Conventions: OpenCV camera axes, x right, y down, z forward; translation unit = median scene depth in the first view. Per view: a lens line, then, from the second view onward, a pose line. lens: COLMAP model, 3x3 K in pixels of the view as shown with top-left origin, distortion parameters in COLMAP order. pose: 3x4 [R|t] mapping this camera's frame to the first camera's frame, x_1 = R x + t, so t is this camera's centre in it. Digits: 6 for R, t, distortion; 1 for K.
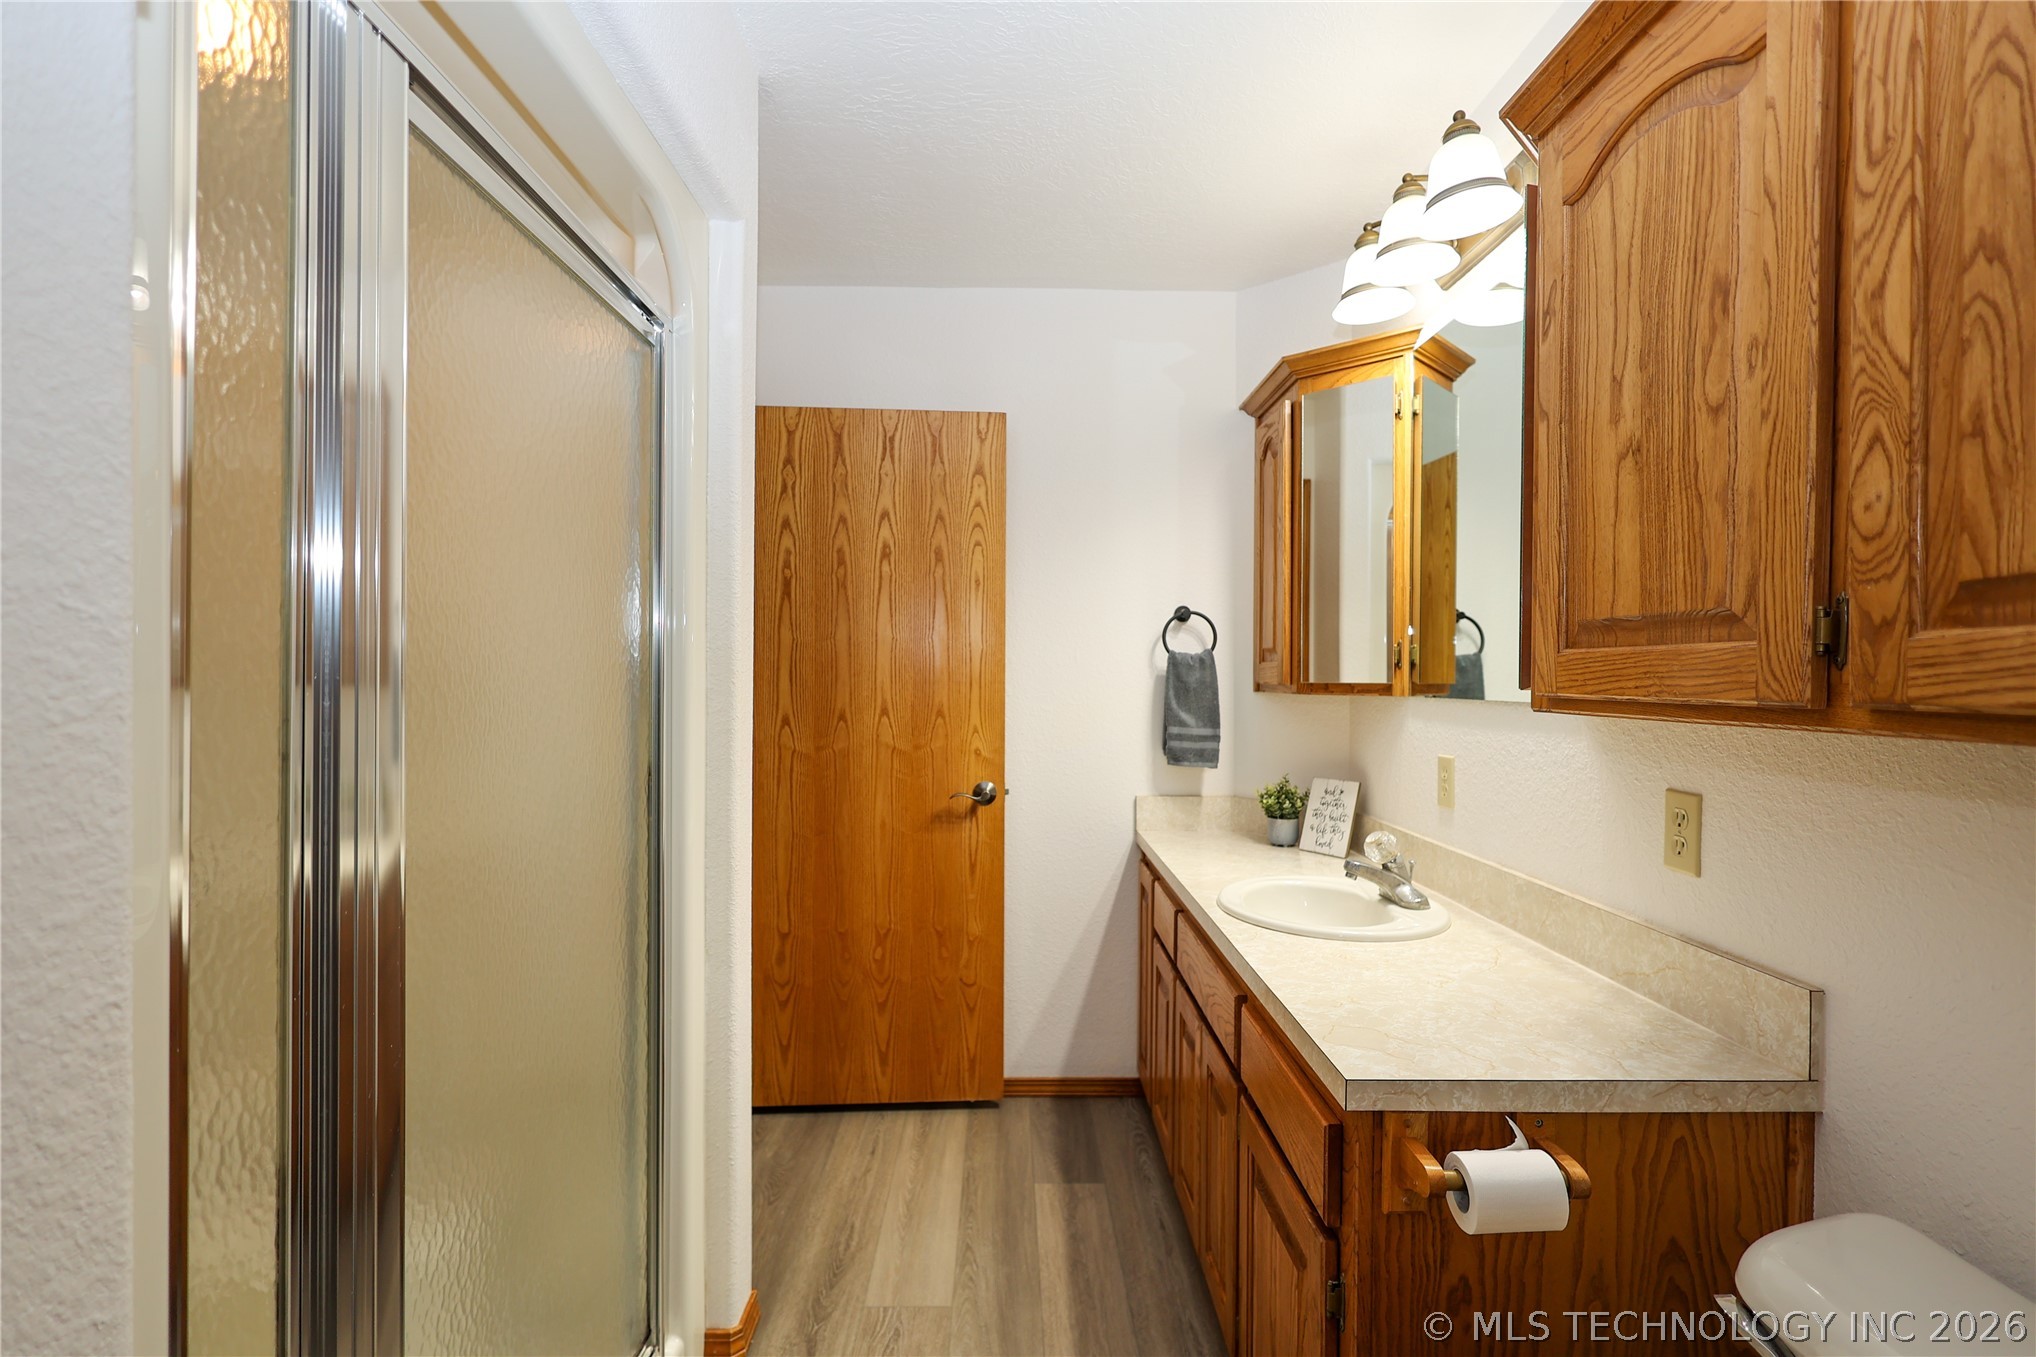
lens RADIAL K [[937.6, 0, 1015.8], [0, 937.6, 677.6], [0, 0, 1]] dist [-0.003375, 0.000245]
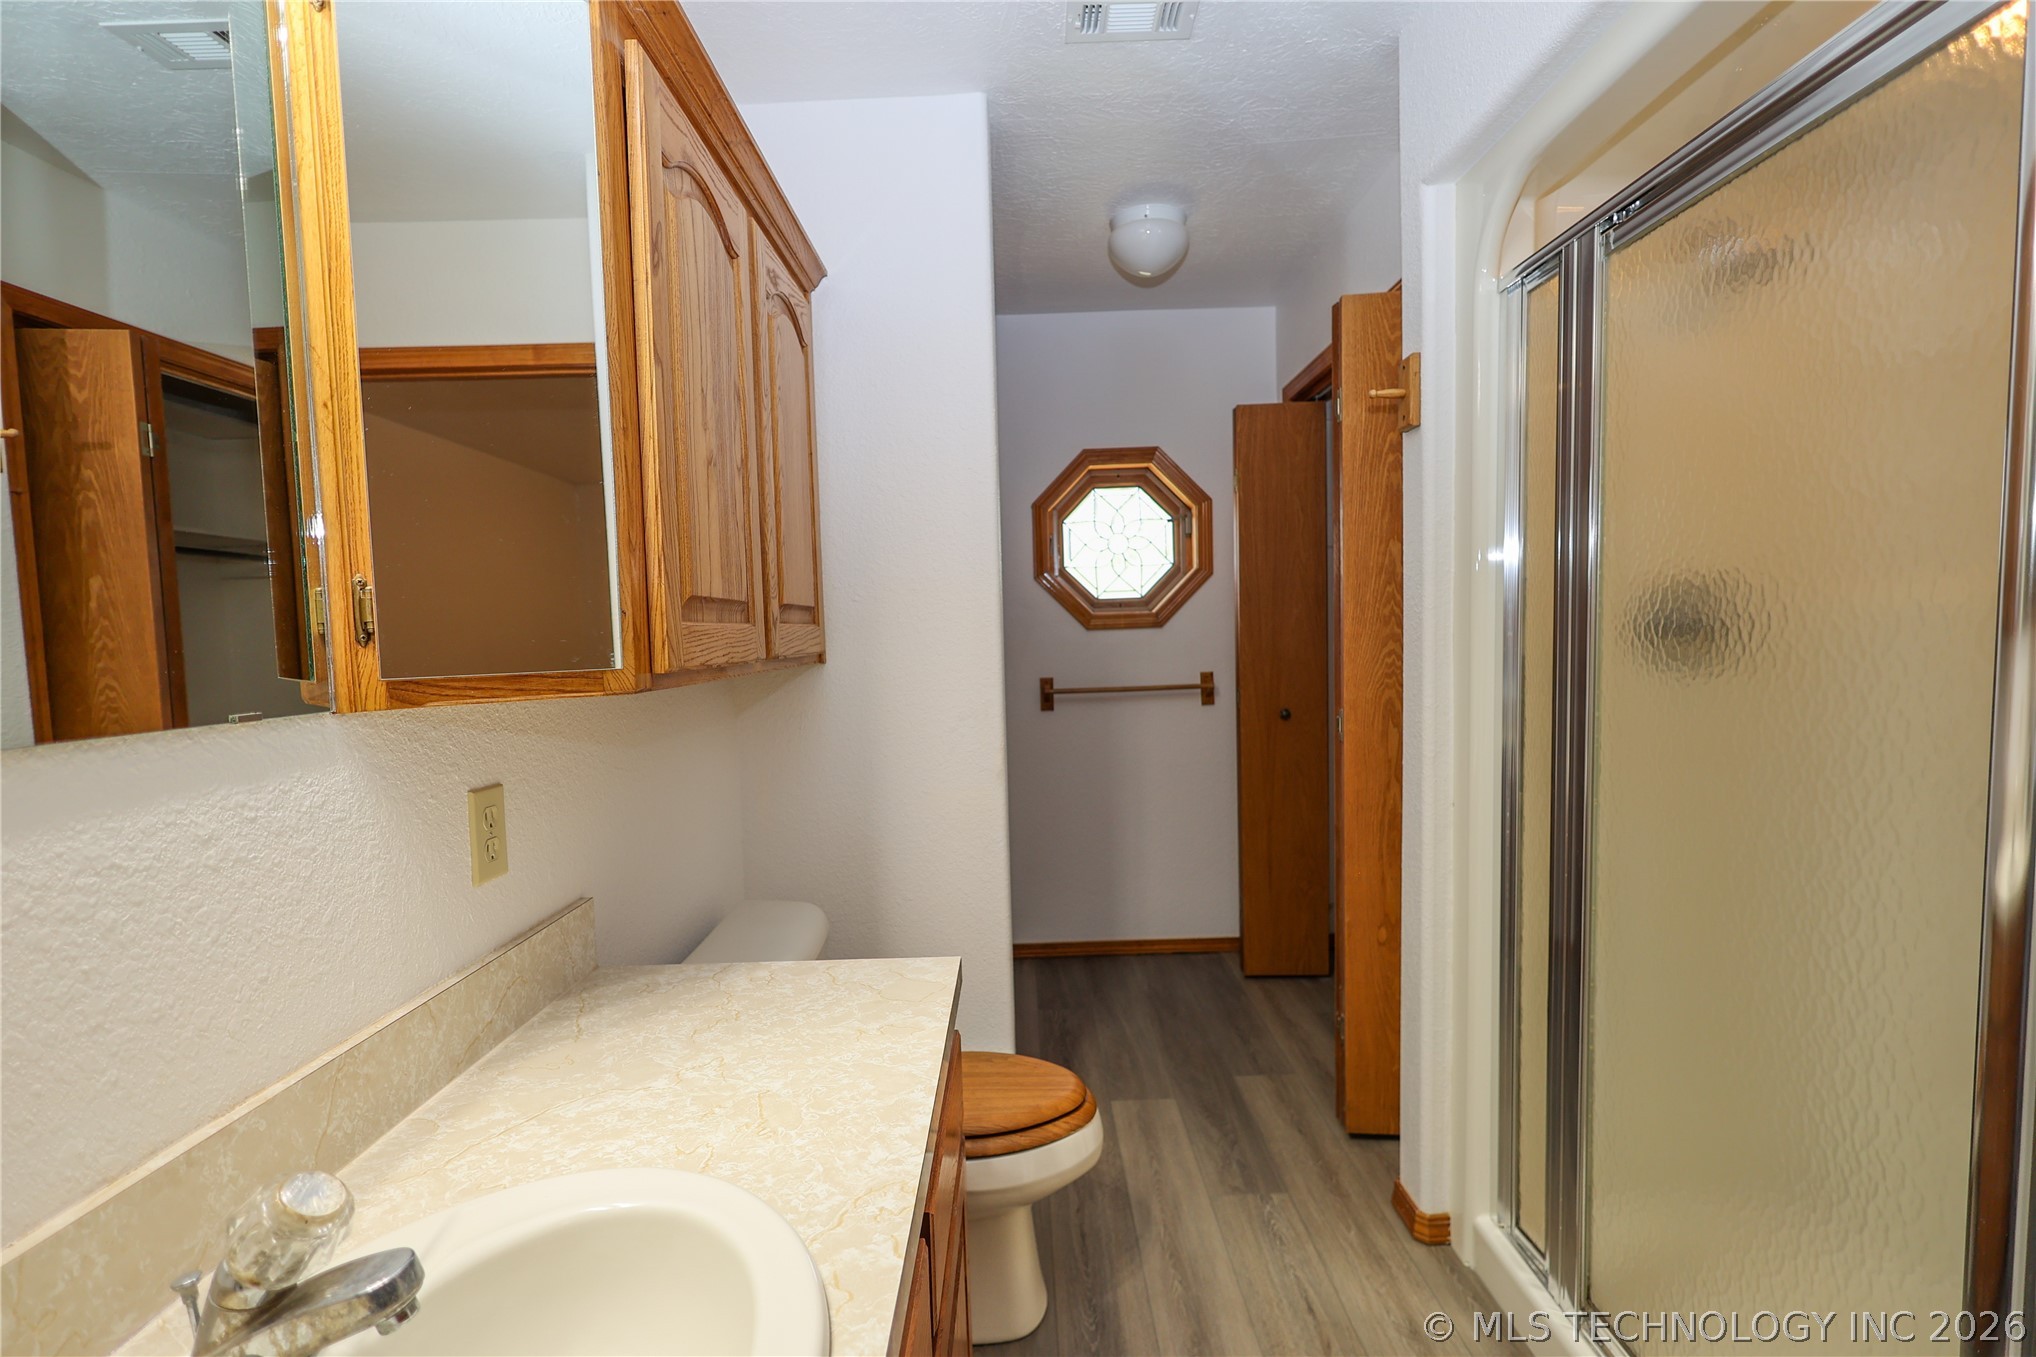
lens RADIAL K [[937.6, 0, 1024.1], [0, 937.6, 685.7], [0, 0, 1]] dist [-0.003375, 0.000245]
pose [[-0.999628, 0.024592, 0.011775, 0.200758], [0.025300, 0.997611, 0.064286, -0.014723], [-0.010166, 0.064560, -0.997862, 1.848859]]
